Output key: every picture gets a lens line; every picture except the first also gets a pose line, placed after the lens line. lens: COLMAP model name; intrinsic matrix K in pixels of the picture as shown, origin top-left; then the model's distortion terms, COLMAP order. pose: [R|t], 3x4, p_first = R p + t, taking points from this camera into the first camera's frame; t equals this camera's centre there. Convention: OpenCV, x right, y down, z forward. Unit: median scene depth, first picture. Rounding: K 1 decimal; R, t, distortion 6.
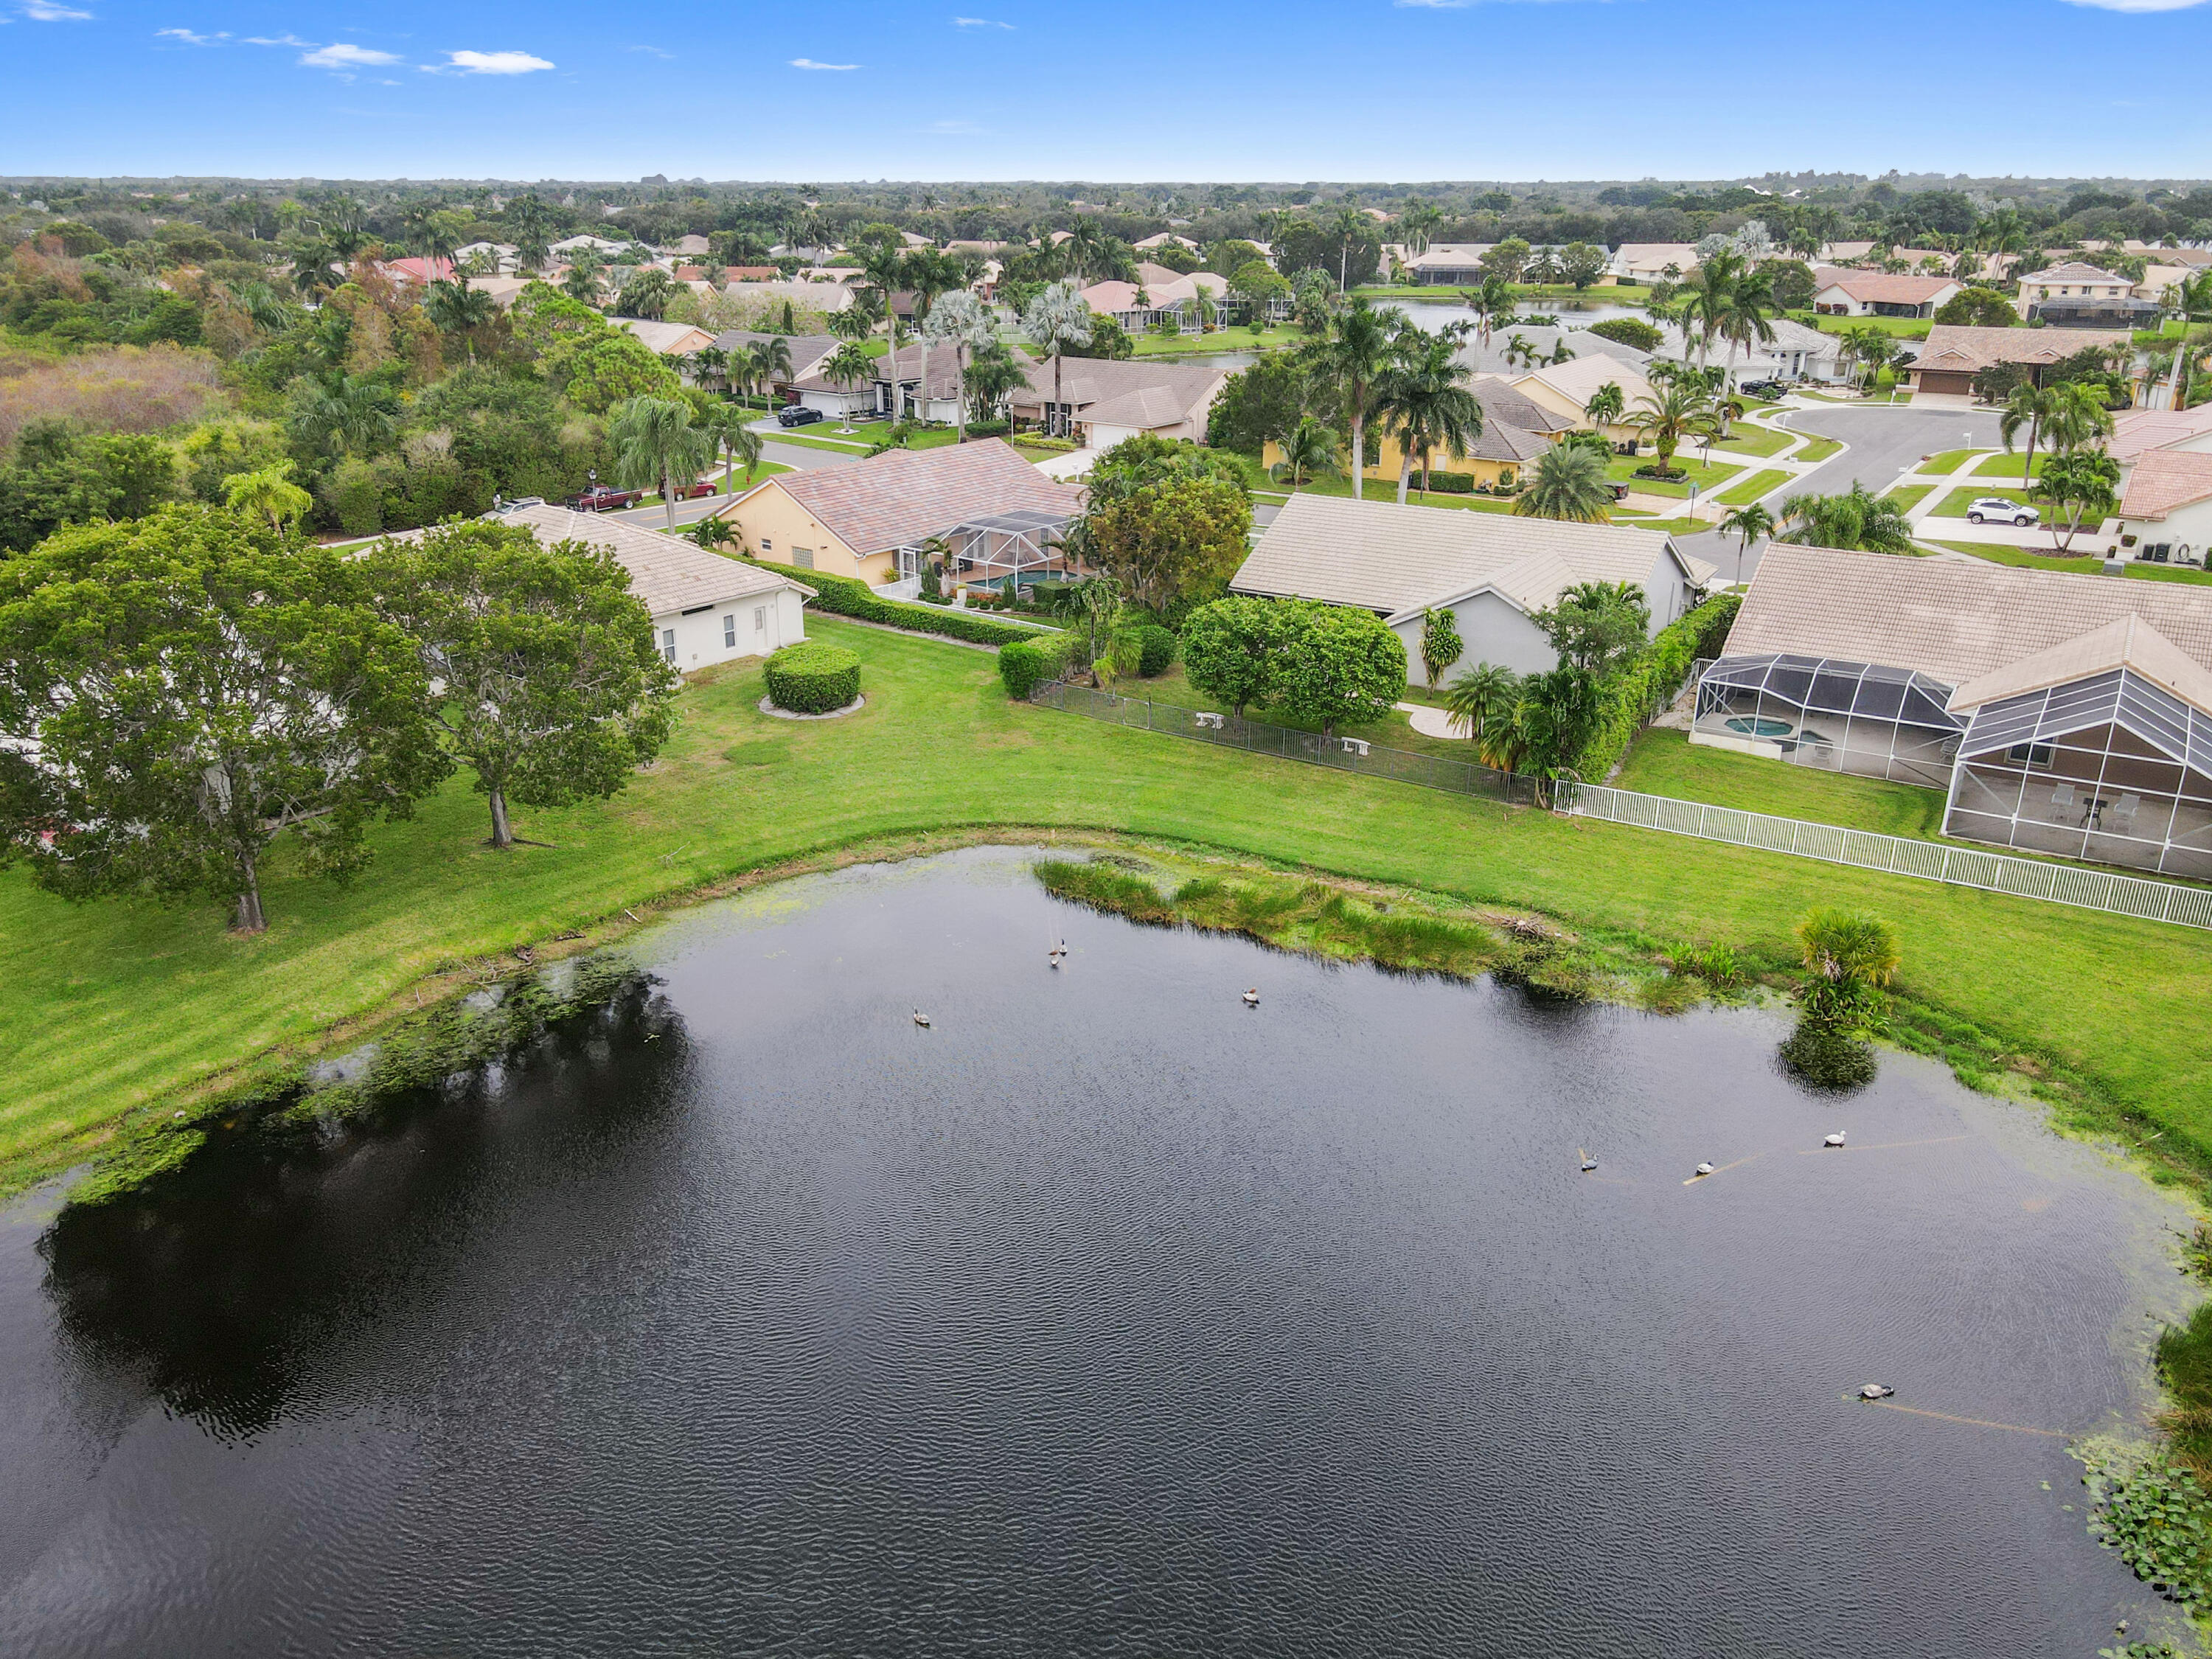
lens RADIAL K [[1637.1, 0, 1103.5], [0, 1637.1, 835.5], [0, 0, 1]] dist [0.004263, 0.016039]
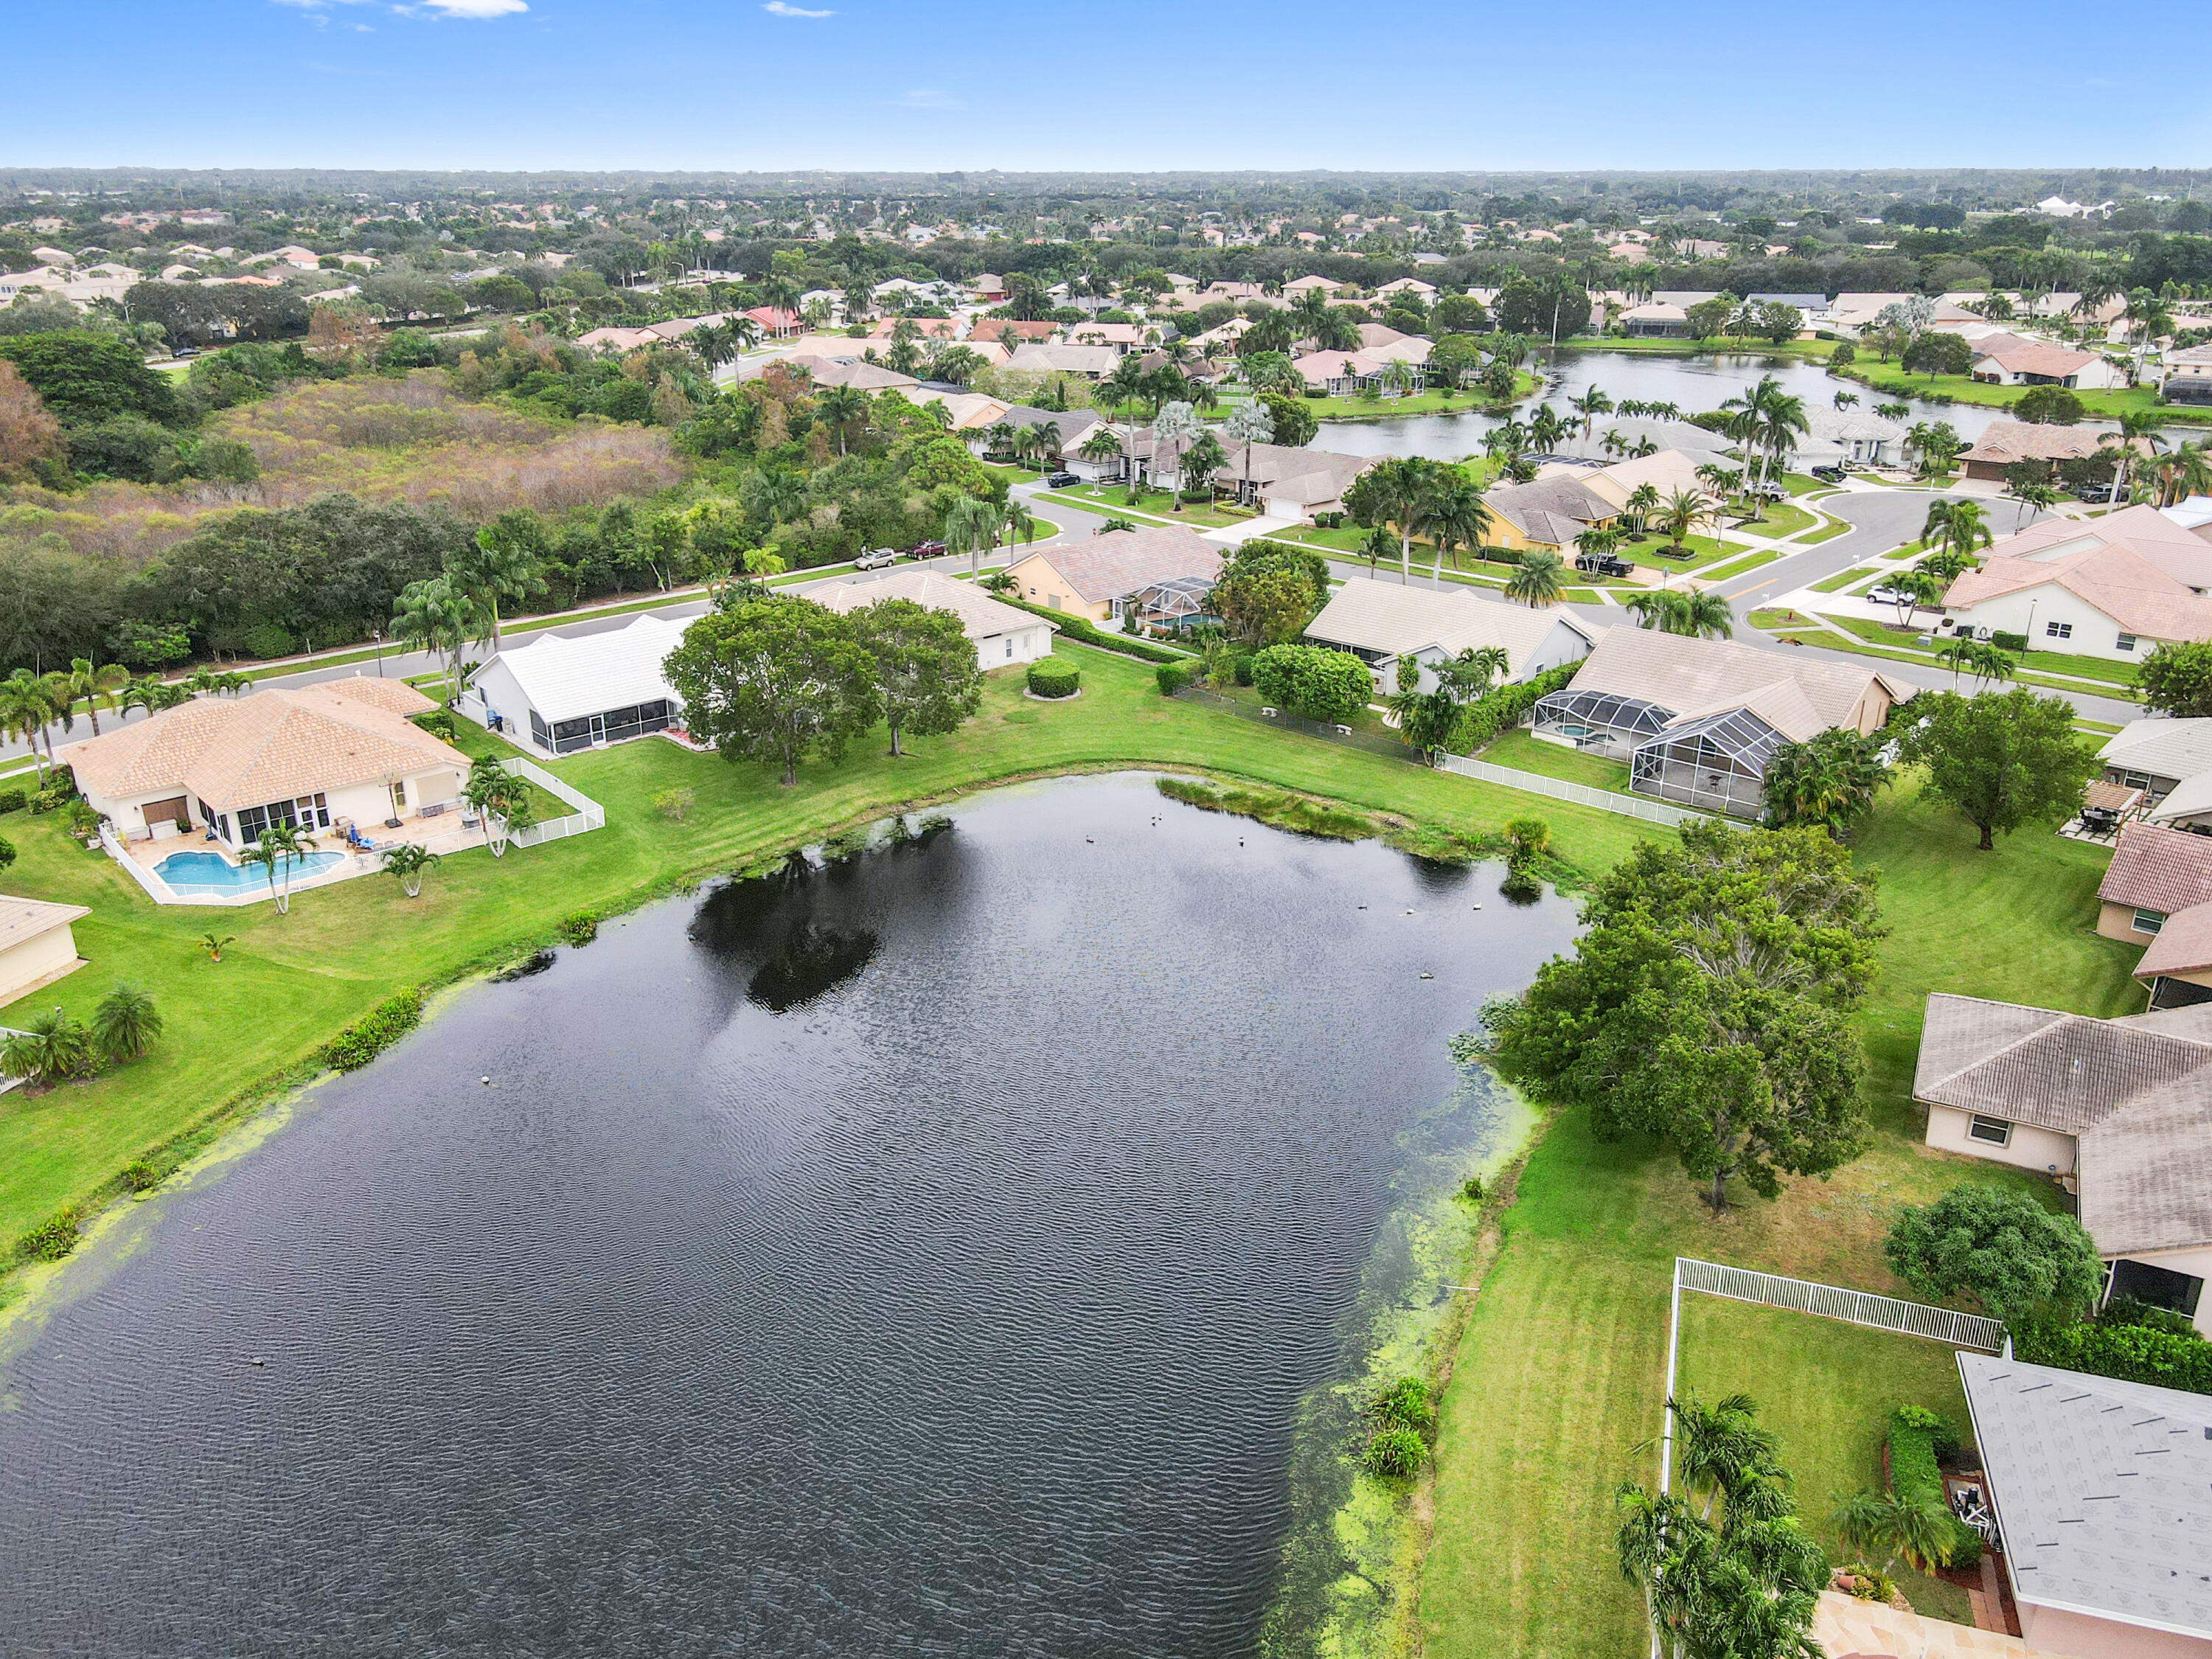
lens RADIAL K [[1637.1, 0, 1109.0], [0, 1637.1, 823.6], [0, 0, 1]] dist [0.004263, 0.016039]
pose [[0.987279, 0.058685, -0.147771, 0.122611], [-0.058998, 0.998256, 0.002267, 0.043385], [0.147647, 0.006480, 0.989019, -0.596314]]
